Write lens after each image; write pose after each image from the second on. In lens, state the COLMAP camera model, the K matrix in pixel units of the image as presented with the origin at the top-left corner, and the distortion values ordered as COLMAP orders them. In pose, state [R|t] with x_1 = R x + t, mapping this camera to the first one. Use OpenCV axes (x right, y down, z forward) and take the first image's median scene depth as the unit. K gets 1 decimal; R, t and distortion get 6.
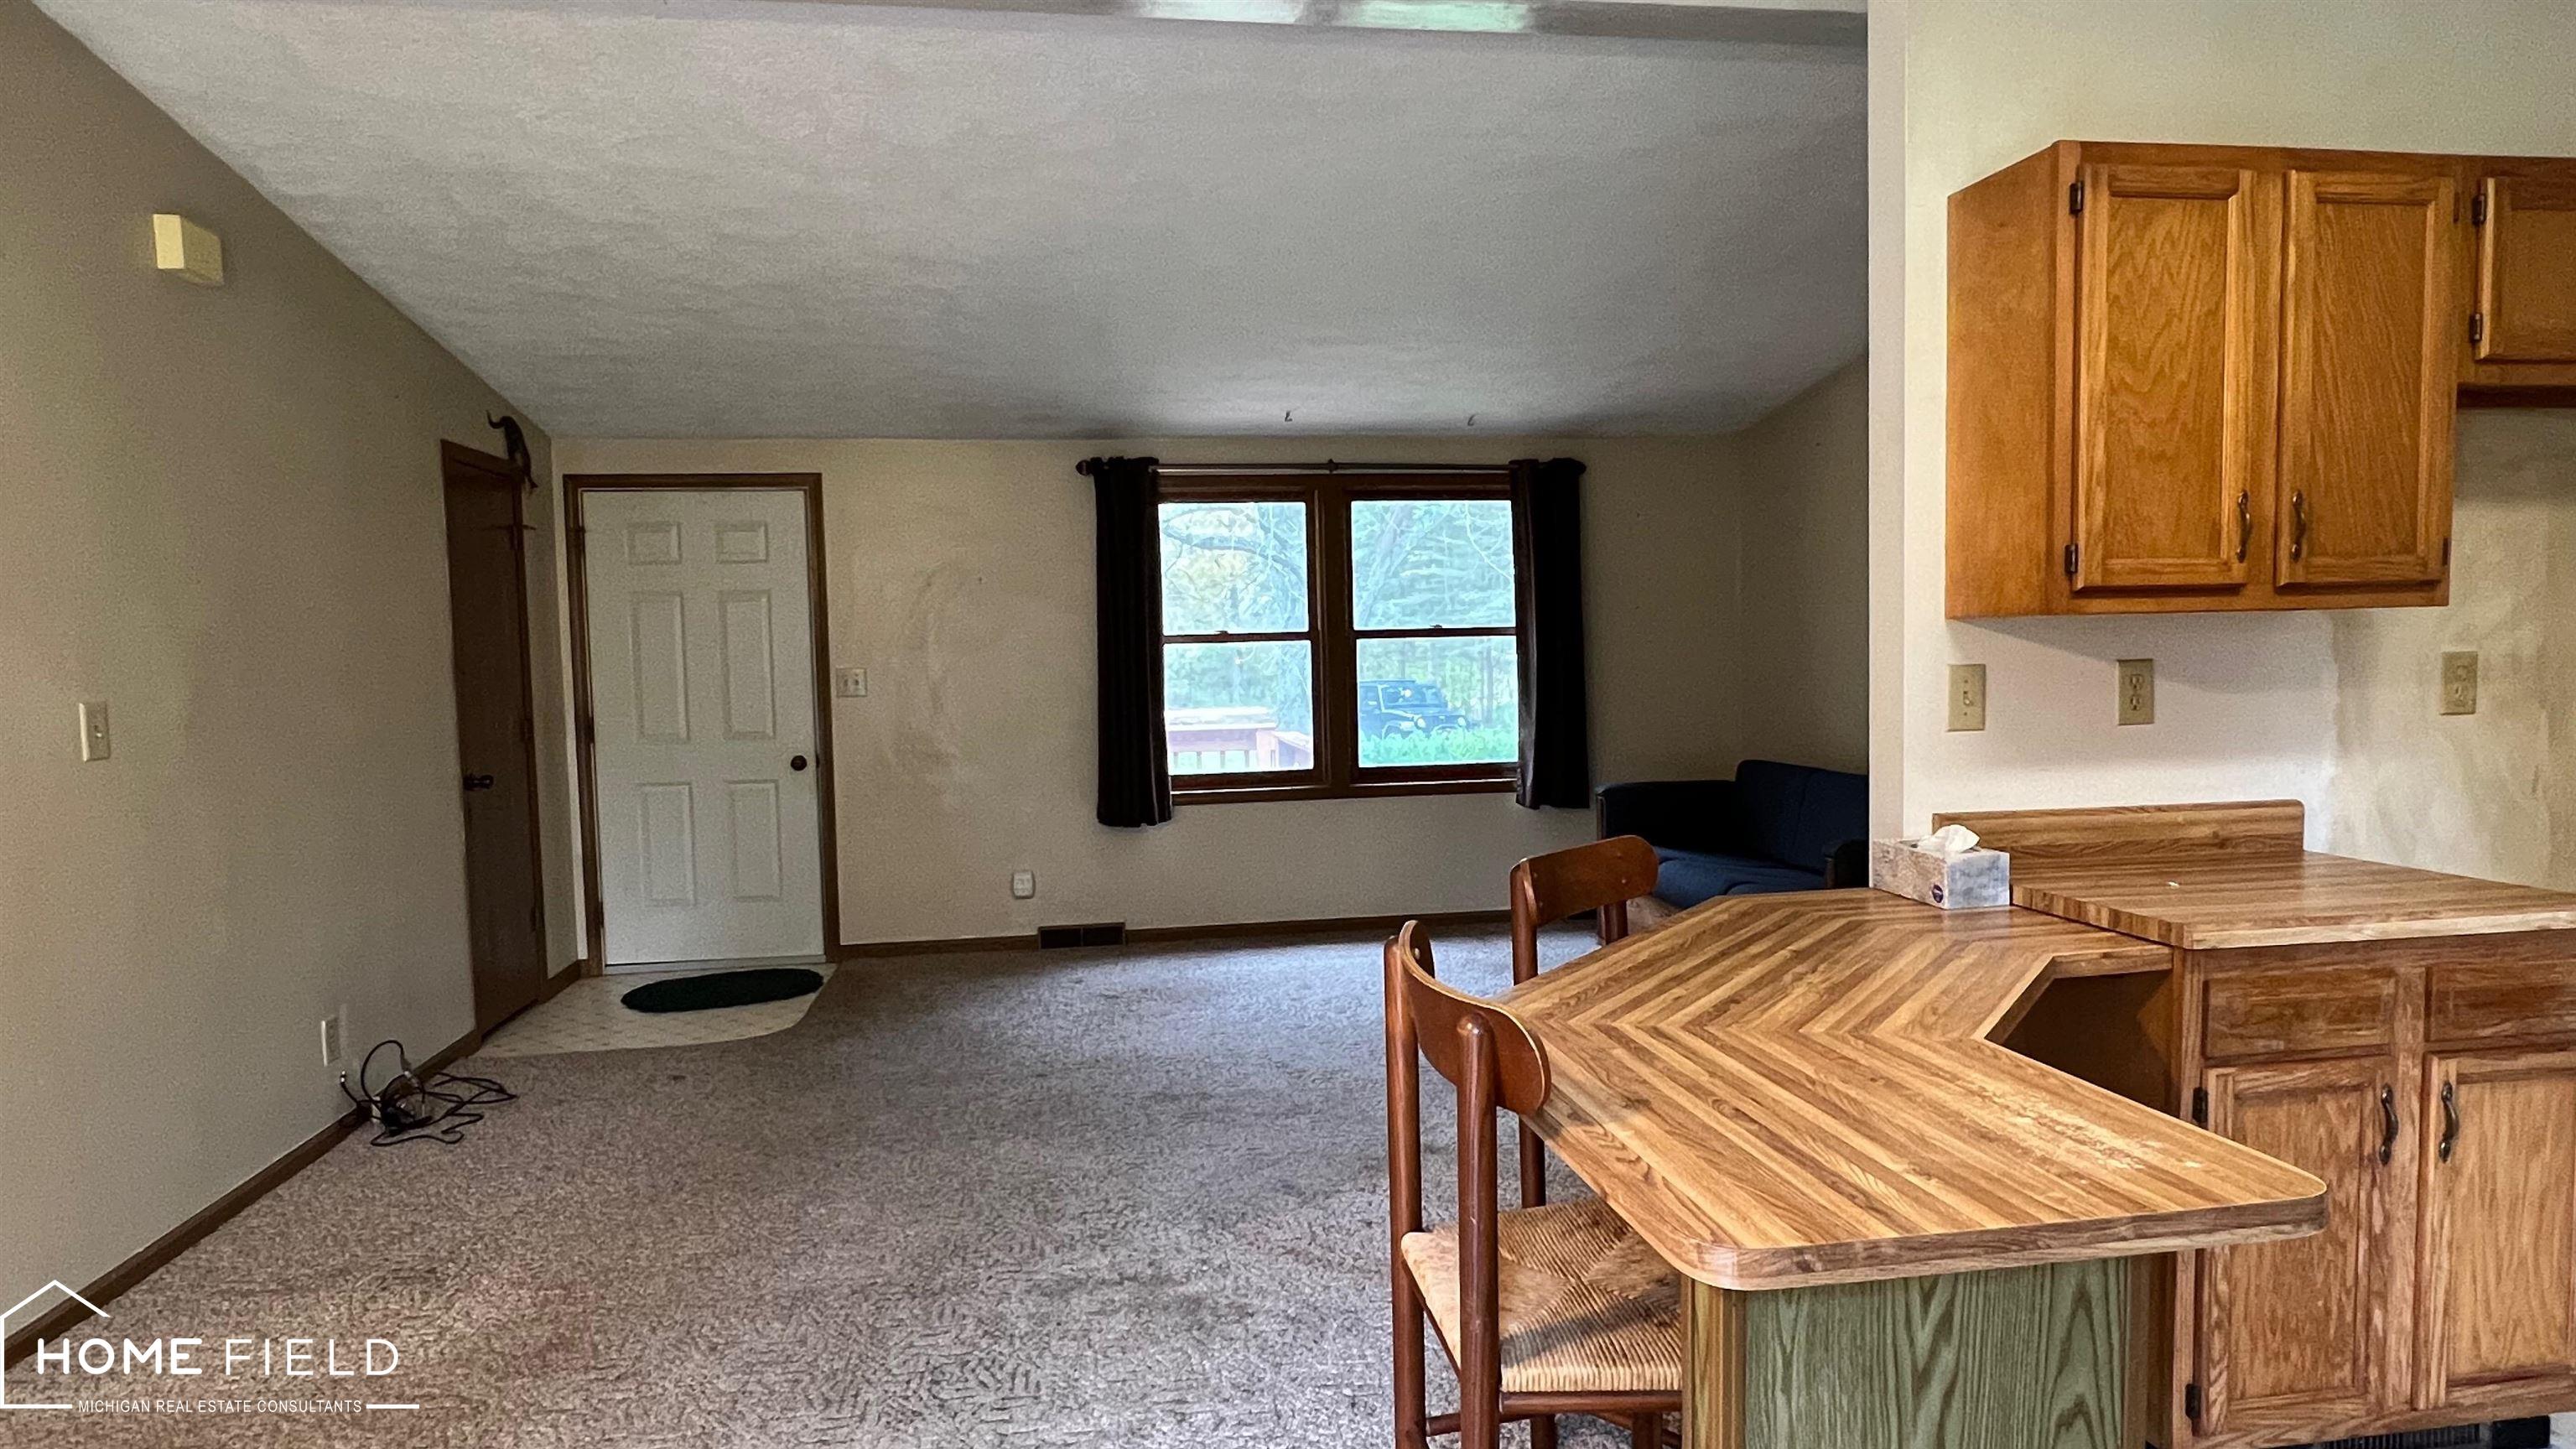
lens RADIAL K [[1479.6, 0, 1282.0], [0, 1479.6, 724.7], [0, 0, 1]] dist [0.000312, 0.000501]
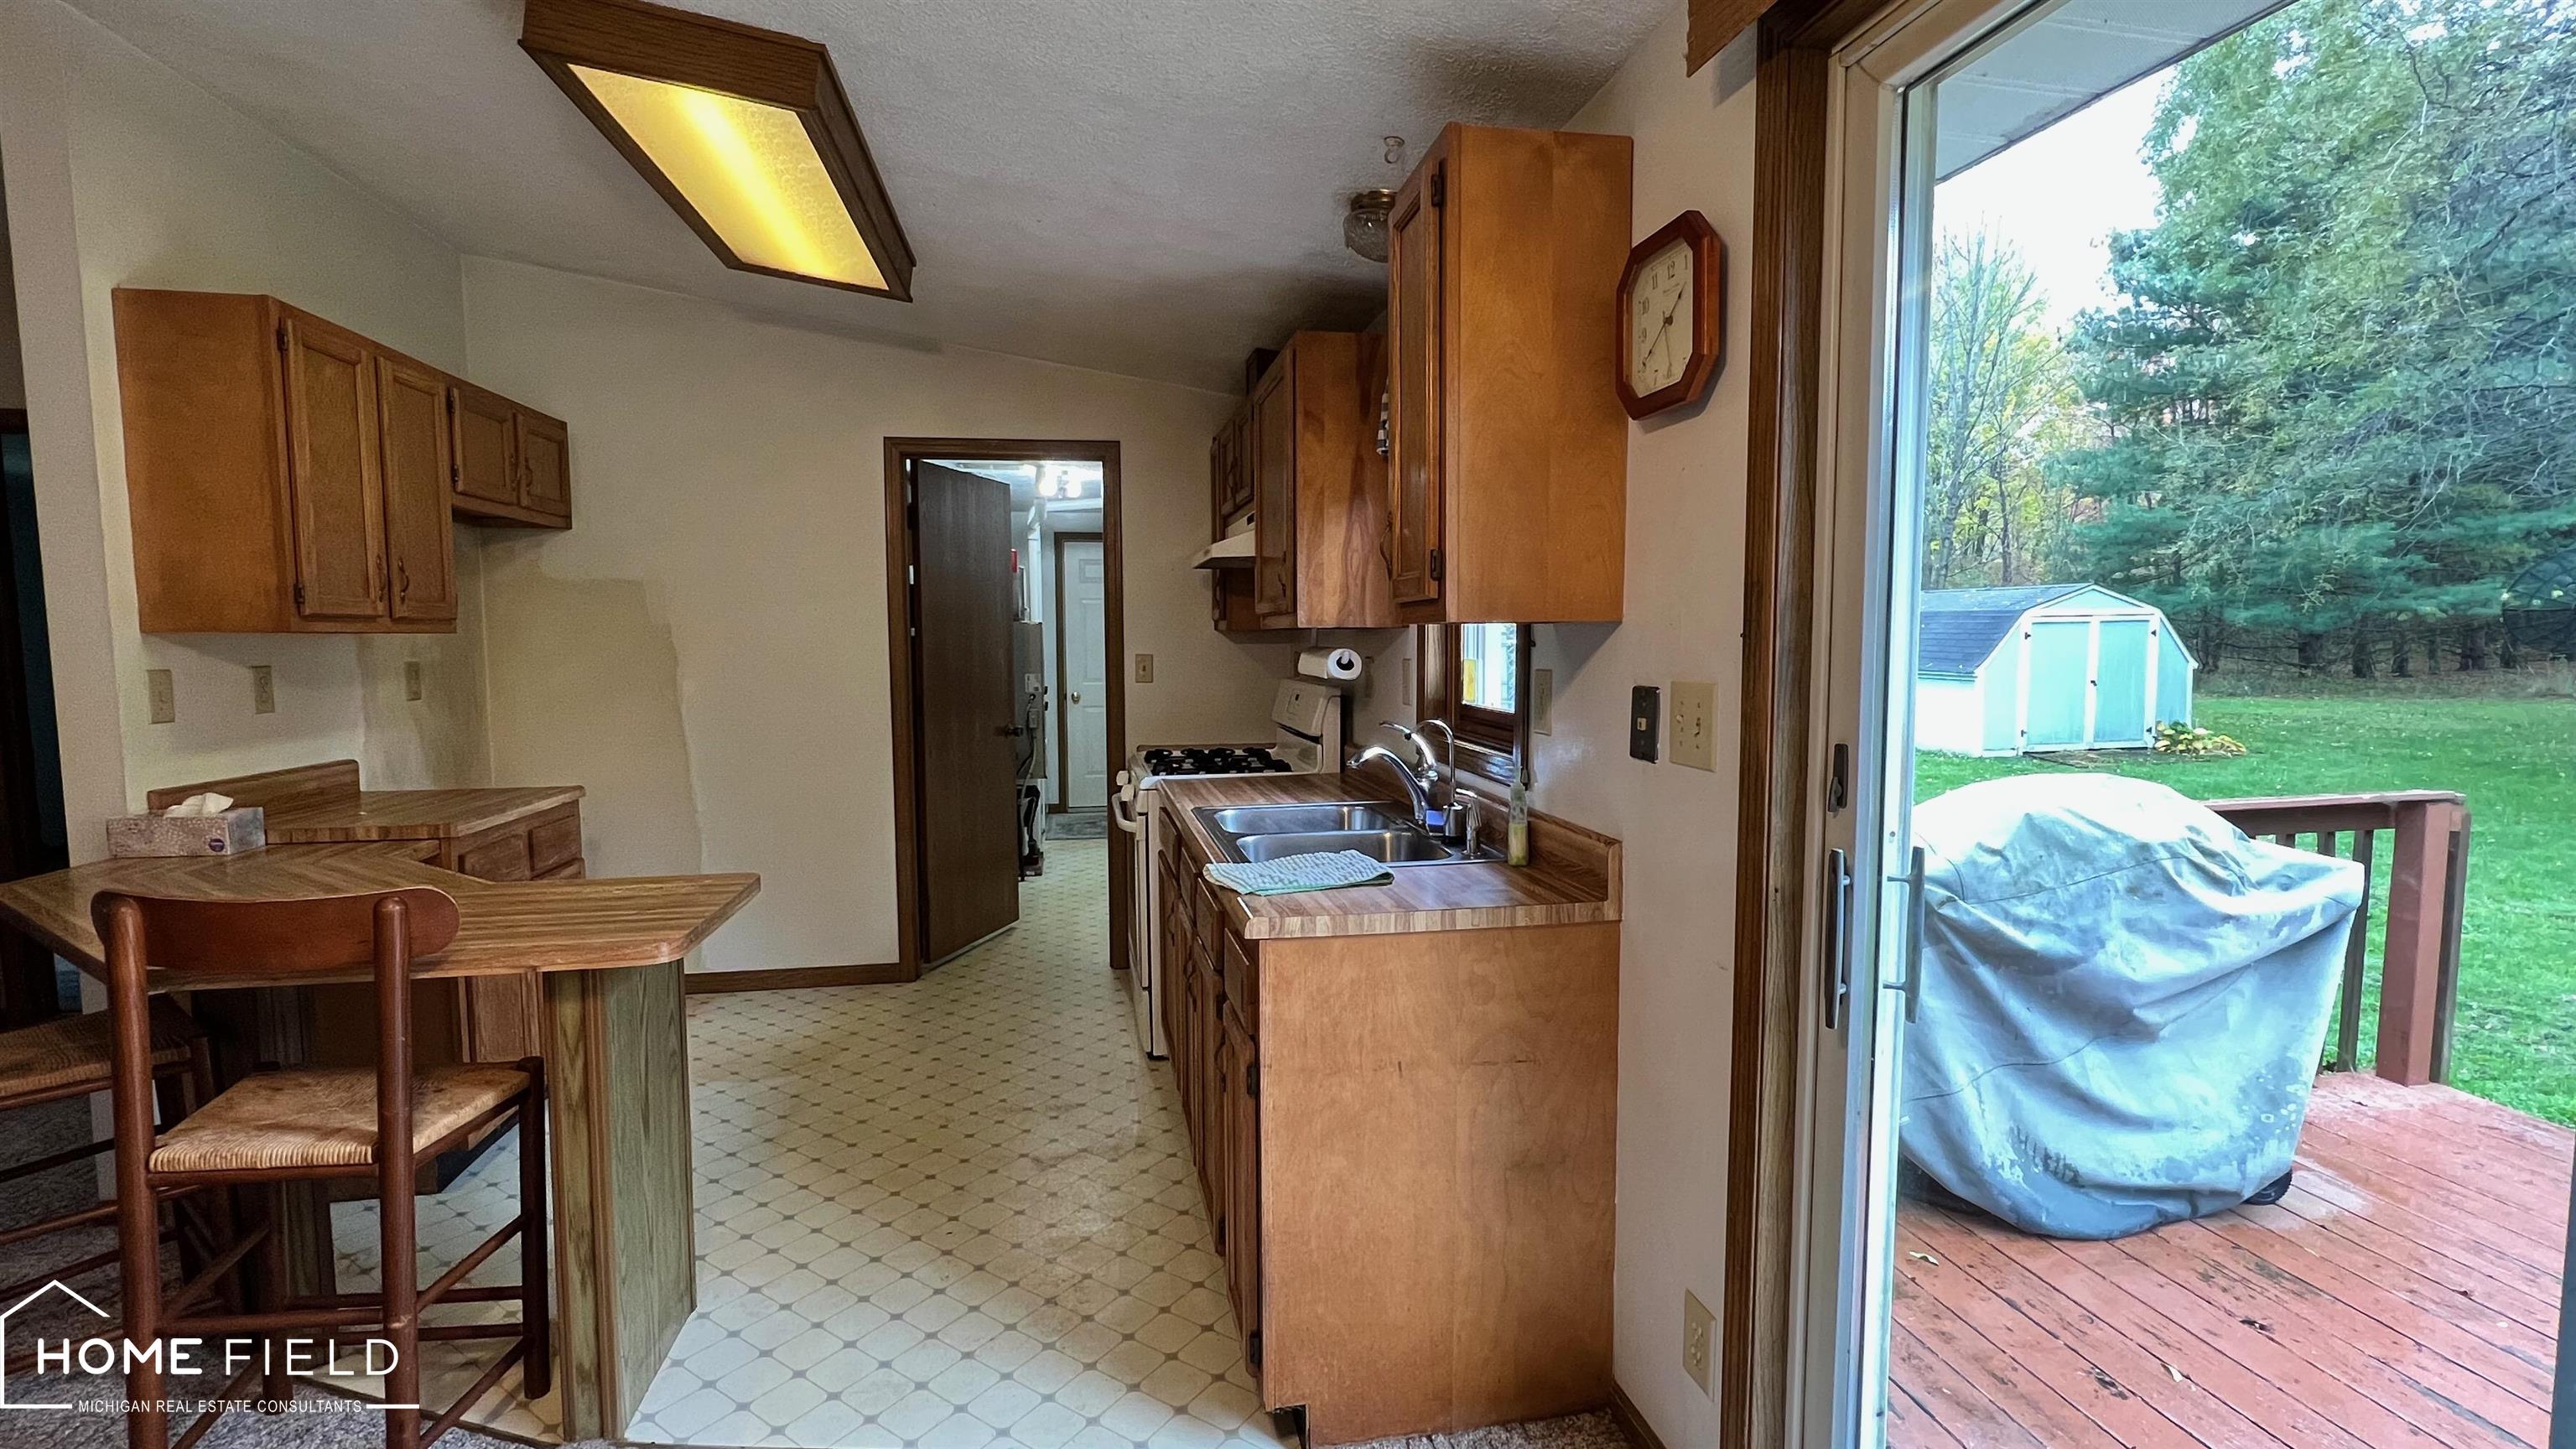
lens RADIAL K [[1113.8, 0, 1284.1], [0, 1113.8, 718.2], [0, 0, 1]] dist [-0.000104, -0.000011]
pose [[-0.035797, -0.048717, 0.998171, -0.483256], [0.064494, 0.996616, 0.050954, 0.012086], [-0.997276, 0.066200, -0.032534, 0.080011]]
